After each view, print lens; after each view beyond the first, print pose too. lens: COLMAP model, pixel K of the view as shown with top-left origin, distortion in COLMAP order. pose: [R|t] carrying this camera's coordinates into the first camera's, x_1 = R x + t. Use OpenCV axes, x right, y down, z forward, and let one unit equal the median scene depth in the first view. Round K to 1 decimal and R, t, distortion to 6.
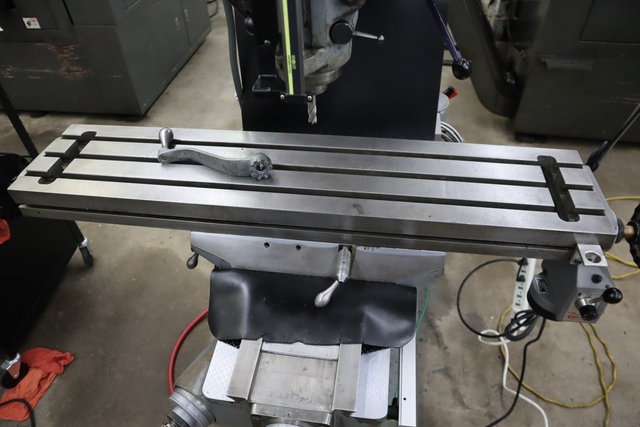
lens RADIAL K [[477.5, 0, 321.2], [0, 477.5, 204.5], [0, 0, 1]] dist [-0.113444, 0.079836]
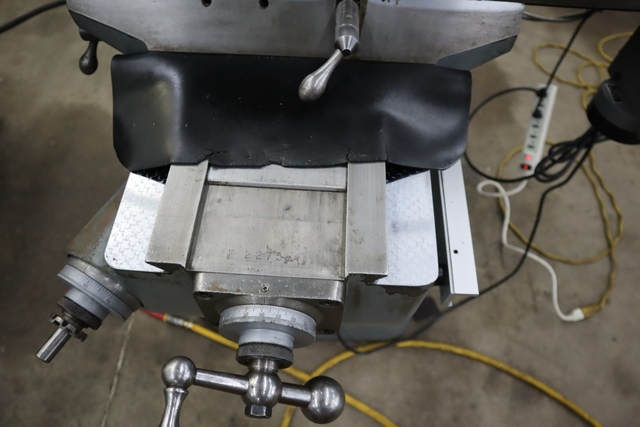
lens RADIAL K [[477.5, 0, 321.2], [0, 477.5, 204.5], [0, 0, 1]] dist [-0.113444, 0.079836]
pose [[0.995222, -0.047812, 0.085128, -0.041299], [0.025085, 0.967836, 0.250329, 0.195419], [-0.094359, -0.246997, 0.964411, 0.434505]]
